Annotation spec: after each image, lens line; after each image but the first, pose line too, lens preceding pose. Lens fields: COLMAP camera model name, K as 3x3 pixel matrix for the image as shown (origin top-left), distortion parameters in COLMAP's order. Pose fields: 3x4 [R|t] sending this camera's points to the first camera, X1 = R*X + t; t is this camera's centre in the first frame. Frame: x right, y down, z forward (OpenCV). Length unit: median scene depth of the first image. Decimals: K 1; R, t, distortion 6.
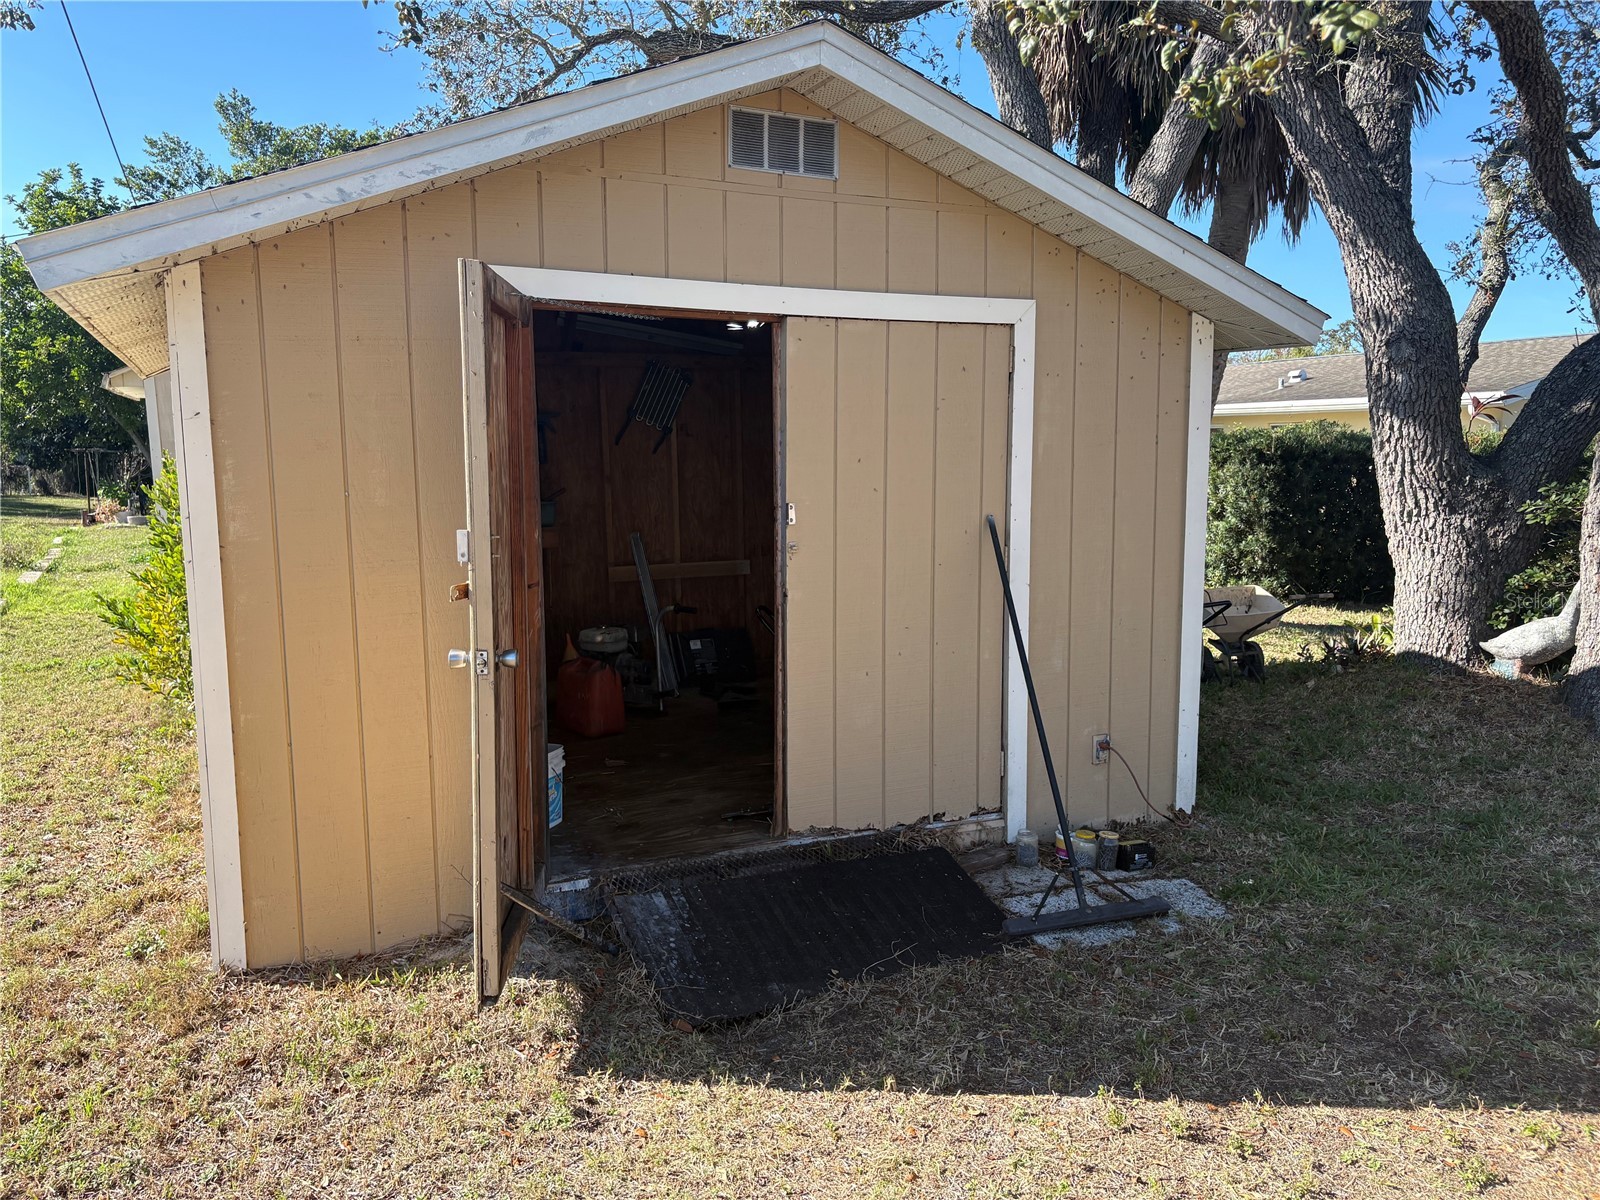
lens RADIAL K [[1208.0, 0, 798.4], [0, 1208.0, 602.7], [0, 0, 1]] dist [0.045588, -0.049098]
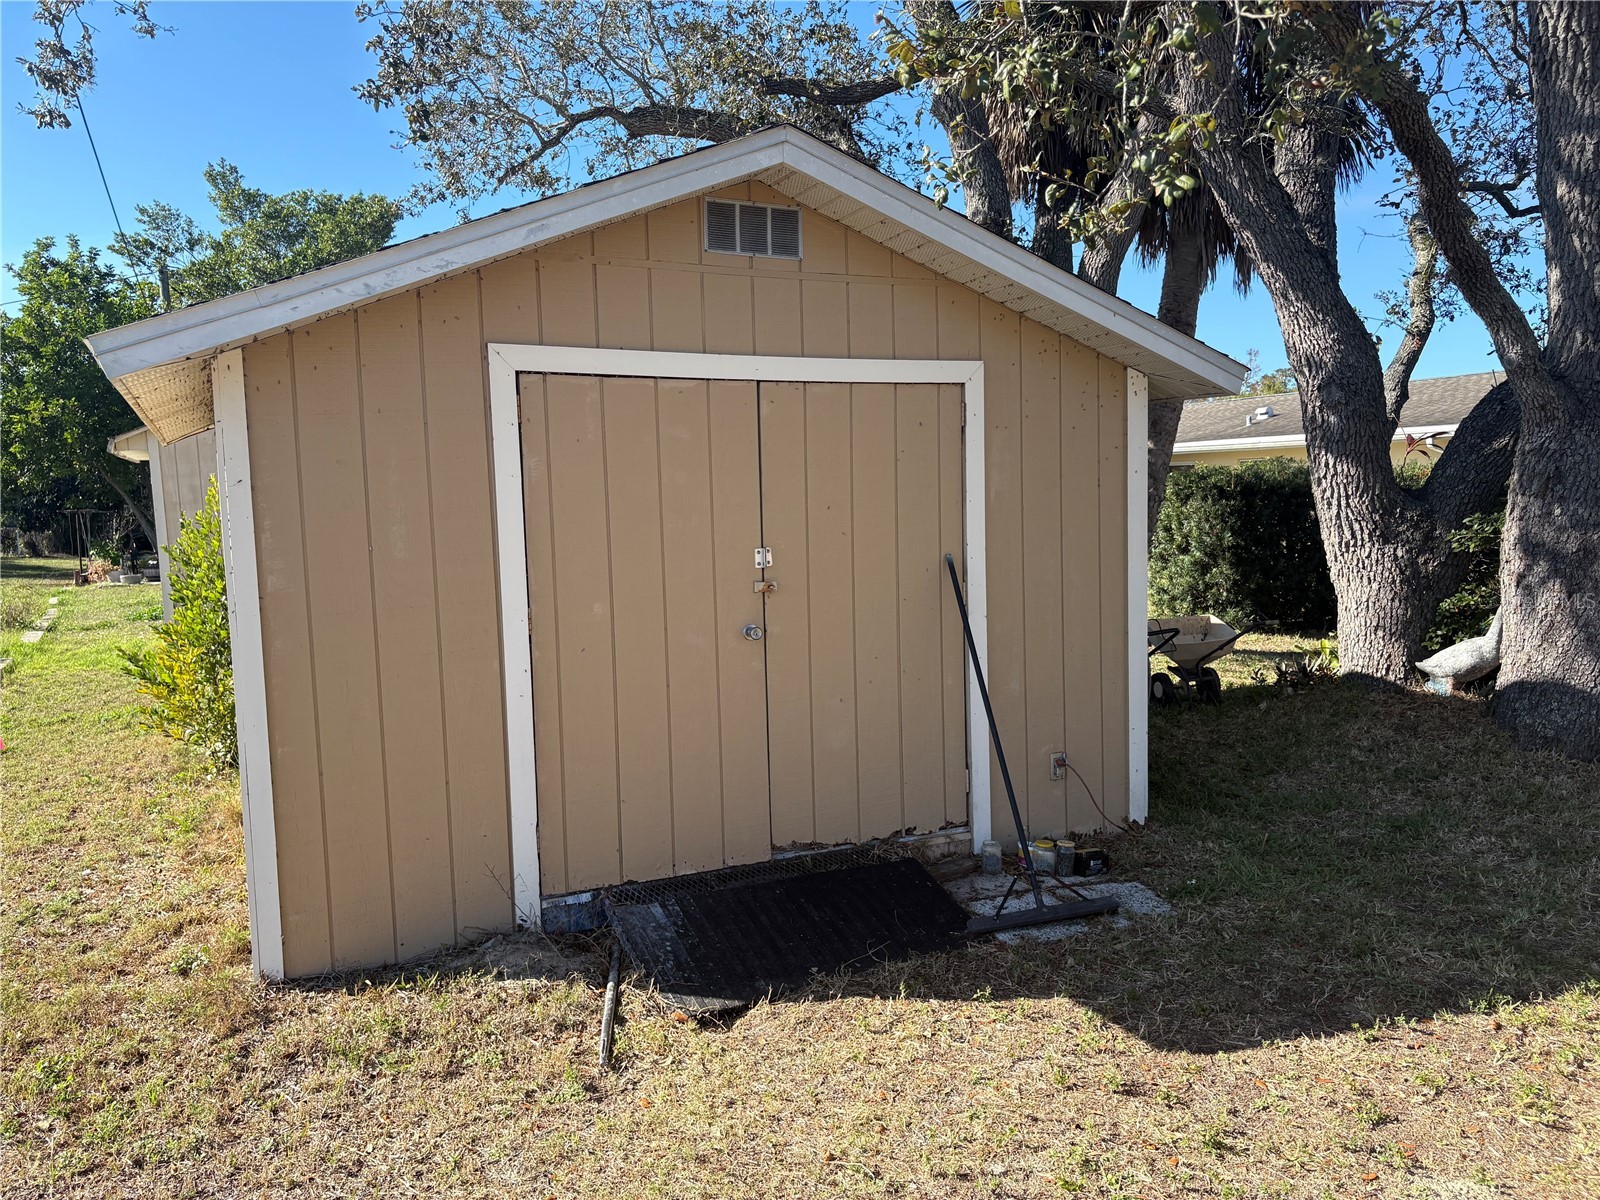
lens RADIAL K [[1208.0, 0, 800.7], [0, 1208.0, 600.5], [0, 0, 1]] dist [0.045588, -0.049098]
pose [[0.999651, -0.023327, 0.012430, 0.008955], [0.023778, 0.999013, -0.037513, 0.008281], [-0.011543, 0.037795, 0.999219, -0.102880]]
